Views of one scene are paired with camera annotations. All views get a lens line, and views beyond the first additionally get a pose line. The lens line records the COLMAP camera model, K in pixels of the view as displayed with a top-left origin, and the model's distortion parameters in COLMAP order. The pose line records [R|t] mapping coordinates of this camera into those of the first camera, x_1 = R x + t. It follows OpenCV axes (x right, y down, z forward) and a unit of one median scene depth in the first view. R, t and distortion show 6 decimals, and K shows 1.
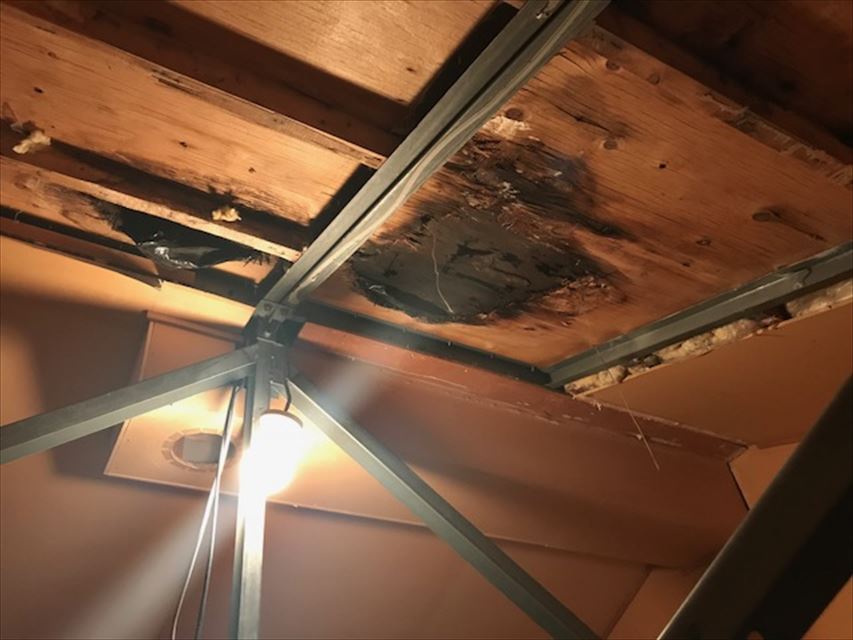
lens RADIAL K [[712.6, 0, 415.4], [0, 712.6, 319.4], [0, 0, 1]] dist [0.000342, -0.000049]
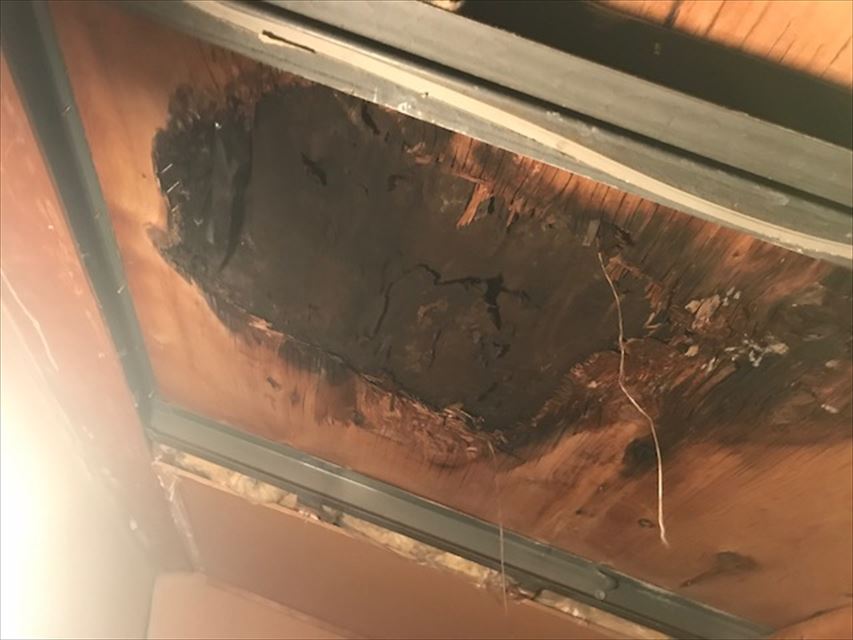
lens RADIAL K [[712.6, 0, 415.4], [0, 712.6, 319.4], [0, 0, 1]] dist [0.000342, -0.000049]
pose [[0.327403, 0.568589, 0.754661, -0.273867], [-0.620062, 0.731941, -0.282463, 0.073270], [-0.712973, -0.375458, 0.592200, 0.727203]]
